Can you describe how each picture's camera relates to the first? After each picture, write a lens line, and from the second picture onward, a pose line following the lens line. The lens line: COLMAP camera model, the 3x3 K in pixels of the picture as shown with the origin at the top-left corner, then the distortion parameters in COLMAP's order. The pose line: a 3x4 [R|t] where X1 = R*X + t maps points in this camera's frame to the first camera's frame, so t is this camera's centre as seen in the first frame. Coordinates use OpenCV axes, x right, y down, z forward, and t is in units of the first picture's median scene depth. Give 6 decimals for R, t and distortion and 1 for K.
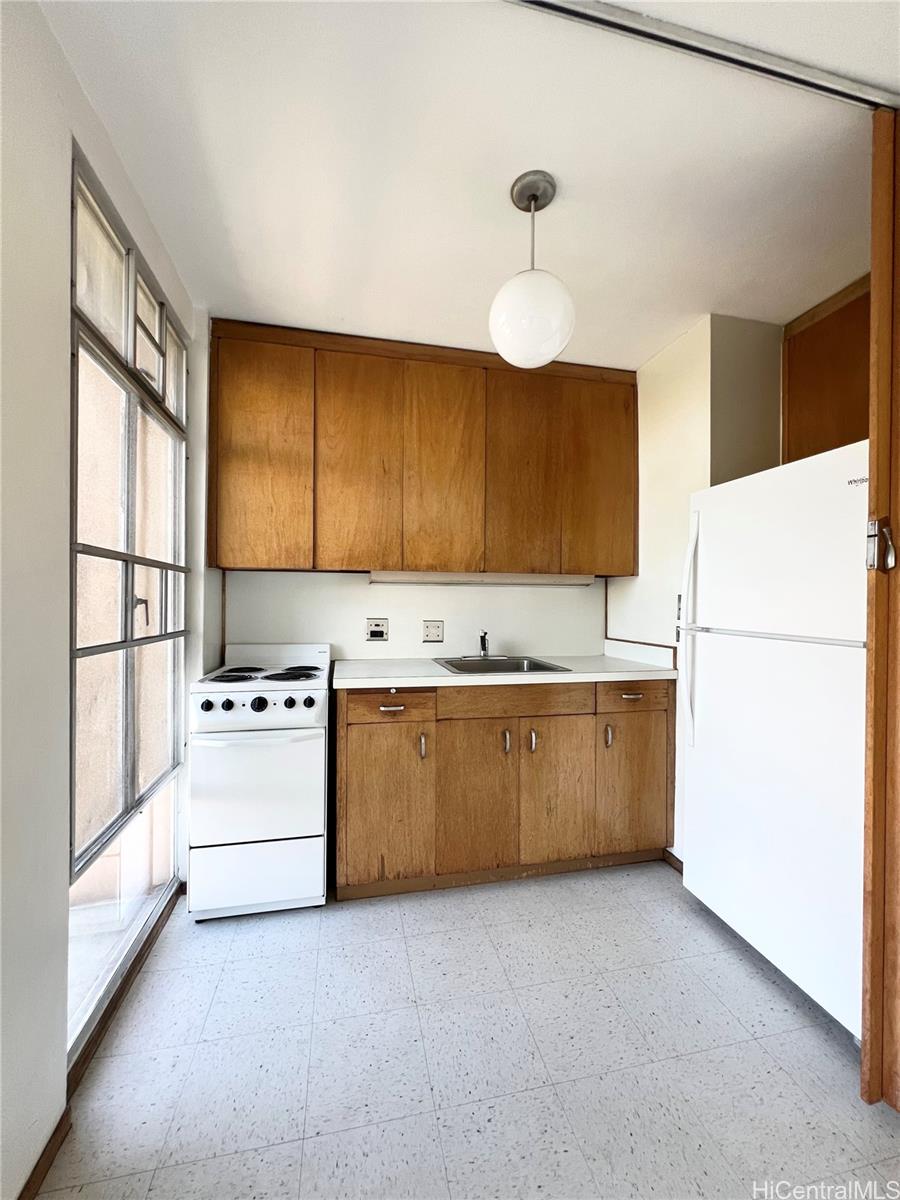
lens RADIAL K [[486.8, 0, 451.2], [0, 486.8, 602.0], [0, 0, 1]] dist [-0.003754, 0.002116]
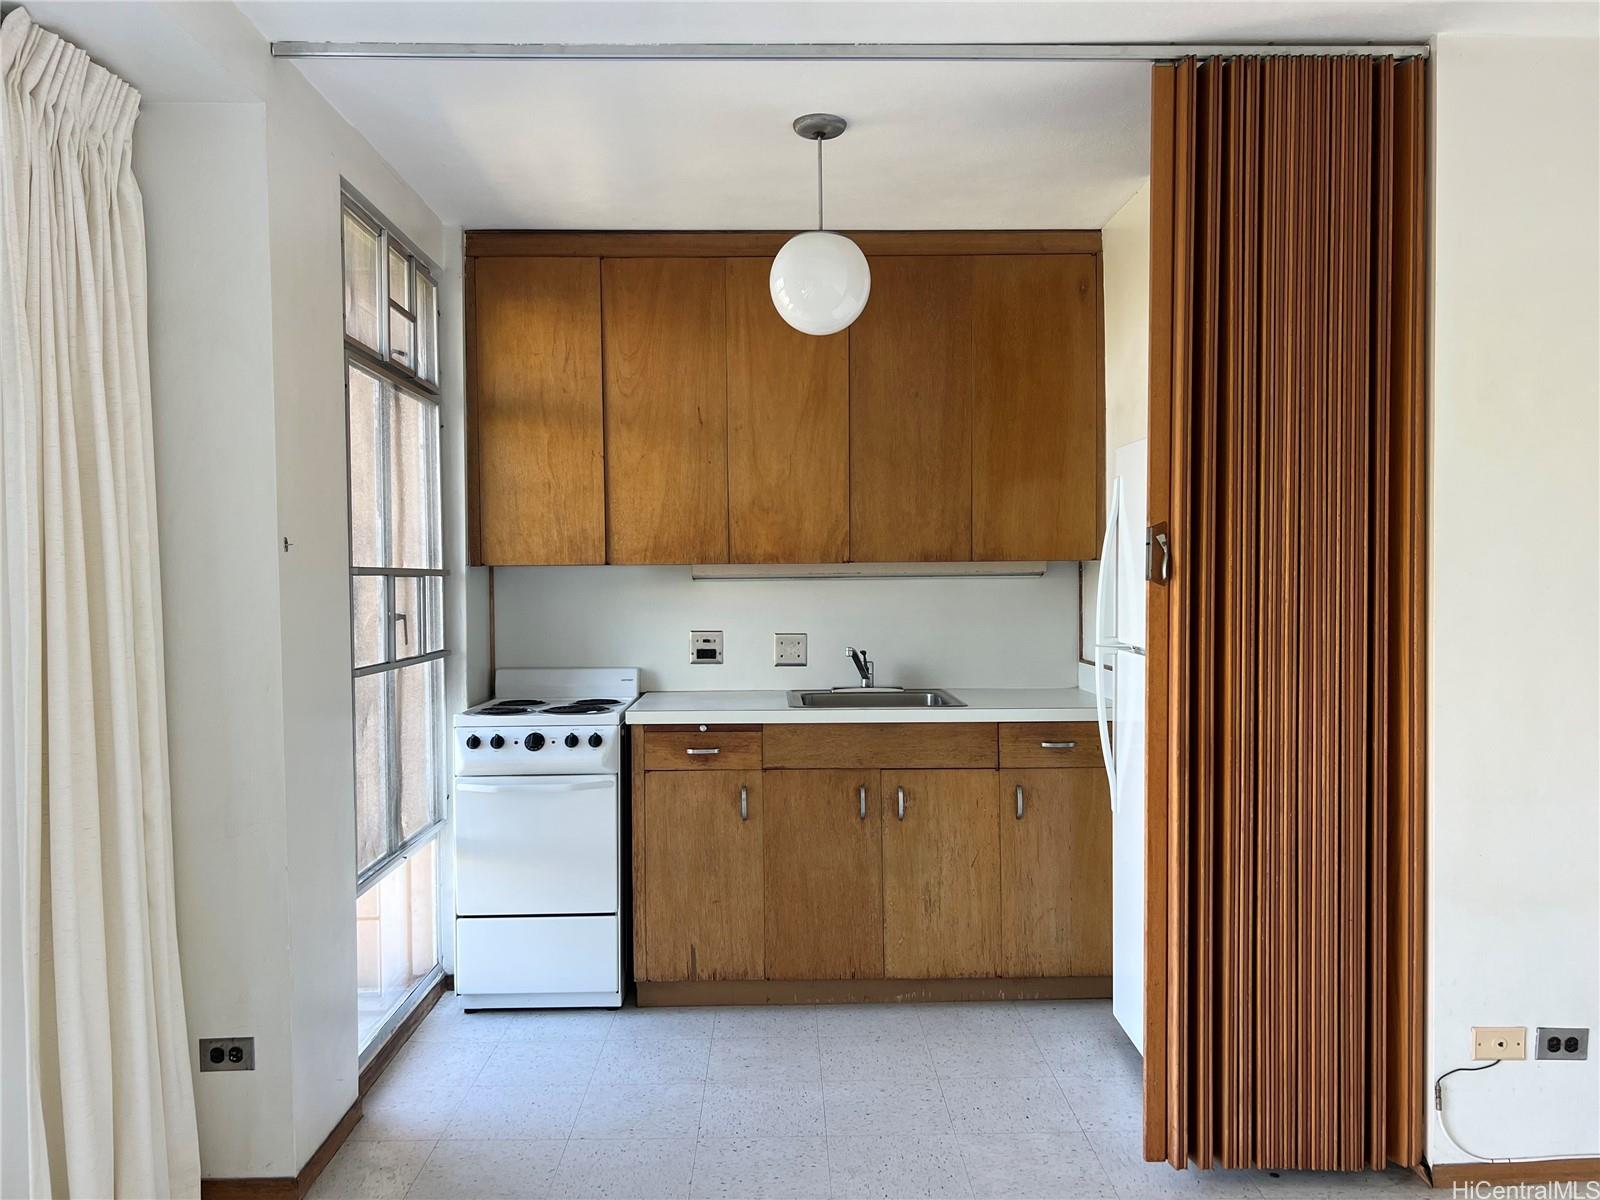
lens RADIAL K [[1229.8, 0, 795.5], [0, 1229.8, 607.2], [0, 0, 1]] dist [0.062244, -0.030166]
pose [[0.979706, -0.009585, -0.200211, 0.390811], [0.015176, 0.999536, 0.026412, -0.052292], [0.199865, -0.028914, 0.979397, -0.806525]]
